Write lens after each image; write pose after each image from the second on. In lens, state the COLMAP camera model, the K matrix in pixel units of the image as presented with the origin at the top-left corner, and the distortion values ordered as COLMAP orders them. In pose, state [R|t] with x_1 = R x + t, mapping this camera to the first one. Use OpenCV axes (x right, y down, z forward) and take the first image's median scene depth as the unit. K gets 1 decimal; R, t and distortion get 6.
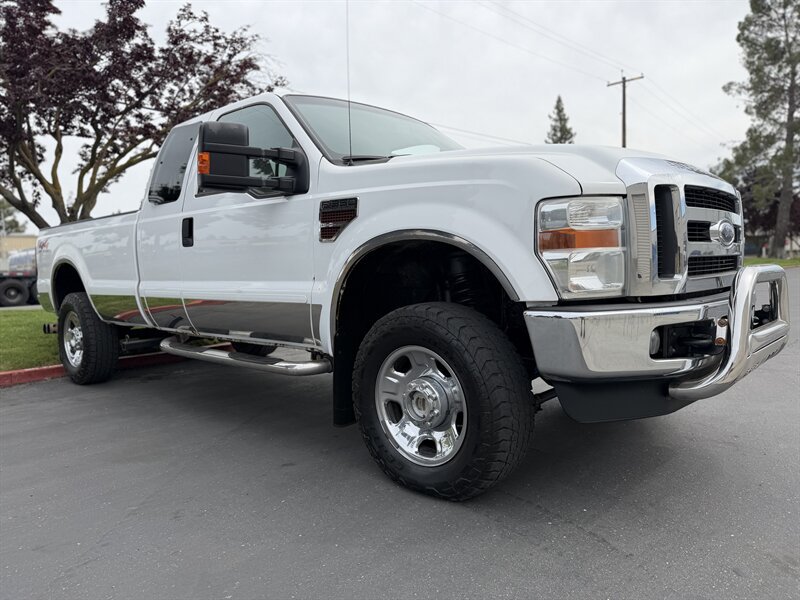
lens RADIAL K [[561.6, 0, 398.7], [0, 561.6, 300.4], [0, 0, 1]] dist [0.002448, -0.005259]
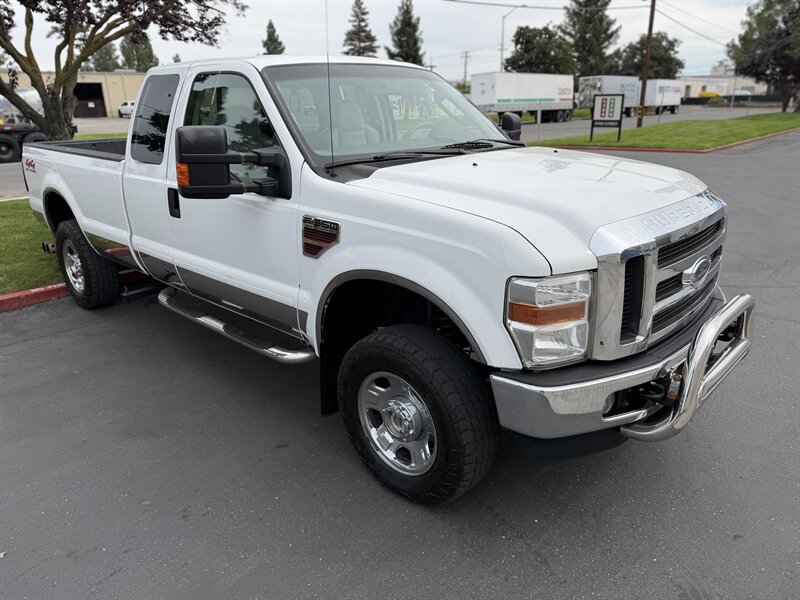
lens RADIAL K [[561.6, 0, 398.6], [0, 561.6, 300.7], [0, 0, 1]] dist [0.002448, -0.005259]
pose [[0.999885, 0.014727, -0.003707, 0.038751], [-0.013241, 0.964955, 0.262079, -0.311893], [0.007437, -0.262000, 0.965039, -0.001405]]
